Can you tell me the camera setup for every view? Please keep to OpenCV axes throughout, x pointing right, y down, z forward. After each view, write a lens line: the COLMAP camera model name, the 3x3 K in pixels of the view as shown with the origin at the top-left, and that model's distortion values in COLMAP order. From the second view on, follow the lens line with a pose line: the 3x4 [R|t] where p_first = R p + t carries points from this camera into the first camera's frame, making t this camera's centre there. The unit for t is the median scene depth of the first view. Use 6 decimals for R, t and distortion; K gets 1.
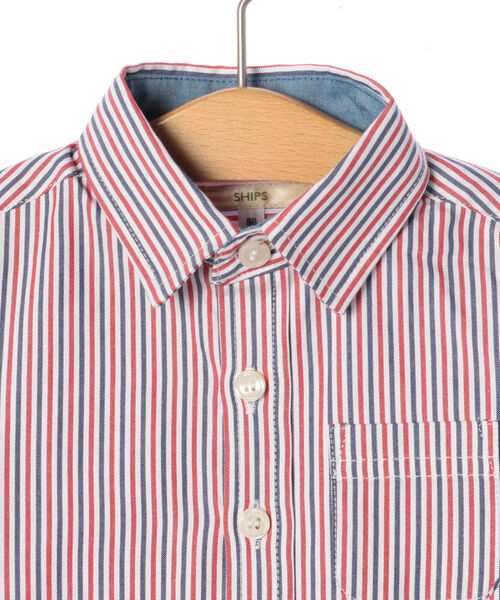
lens RADIAL K [[2270.9, 0, 249.8], [0, 2270.9, 298.1], [0, 0, 1]] dist [-0.164127, 0.000000]
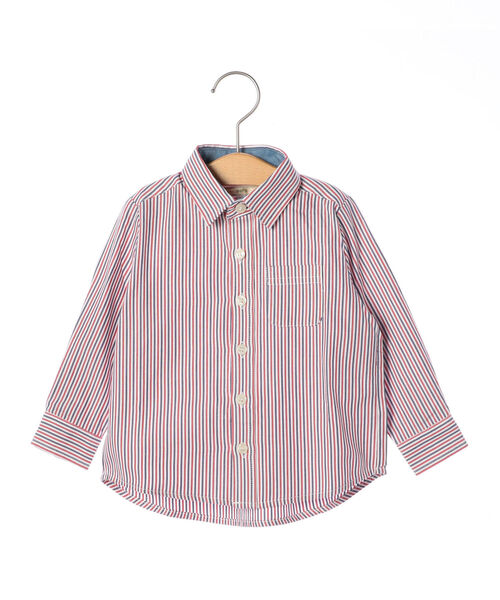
lens RADIAL K [[2270.9, 0, 249.8], [0, 2270.9, 300.8], [0, 0, 1]] dist [-0.164127, 0.000000]
pose [[0.999429, 0.002183, -0.033705, 0.112423], [-0.003192, 0.999548, -0.029897, 0.187575], [0.033625, 0.029988, 0.998985, -1.941002]]
